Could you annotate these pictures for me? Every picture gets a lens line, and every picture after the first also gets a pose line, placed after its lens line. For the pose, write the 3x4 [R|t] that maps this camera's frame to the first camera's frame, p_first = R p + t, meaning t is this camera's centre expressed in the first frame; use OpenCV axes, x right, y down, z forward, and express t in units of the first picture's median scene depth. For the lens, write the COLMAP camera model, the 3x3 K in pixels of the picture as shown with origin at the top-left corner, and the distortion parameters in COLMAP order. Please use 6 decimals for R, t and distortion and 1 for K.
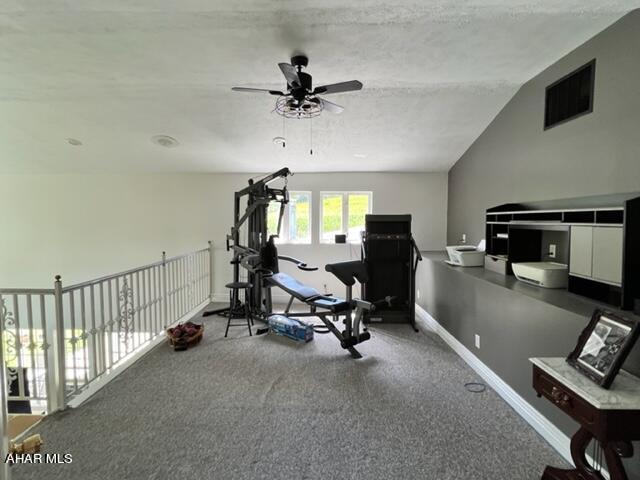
lens RADIAL K [[328.5, 0, 323.4], [0, 328.5, 240.4], [0, 0, 1]] dist [0.002243, 0.000271]
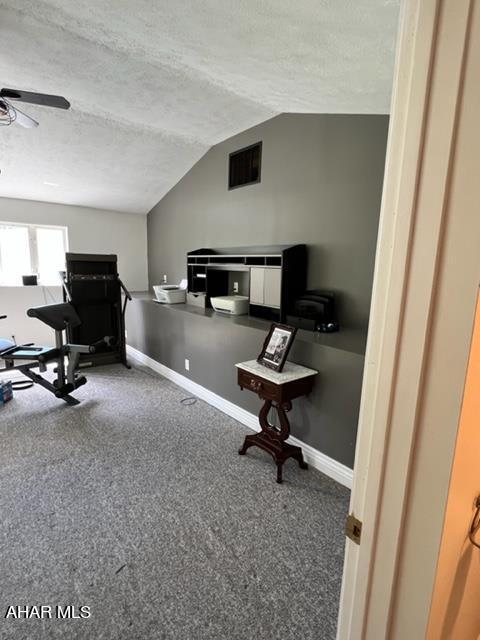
lens RADIAL K [[328.5, 0, 241.6], [0, 328.5, 320.4], [0, 0, 1]] dist [0.002243, 0.000271]
pose [[0.773466, -0.086055, 0.627969, -0.114772], [0.014962, 0.992943, 0.117641, 0.009980], [-0.633661, -0.081595, 0.769296, -0.028889]]
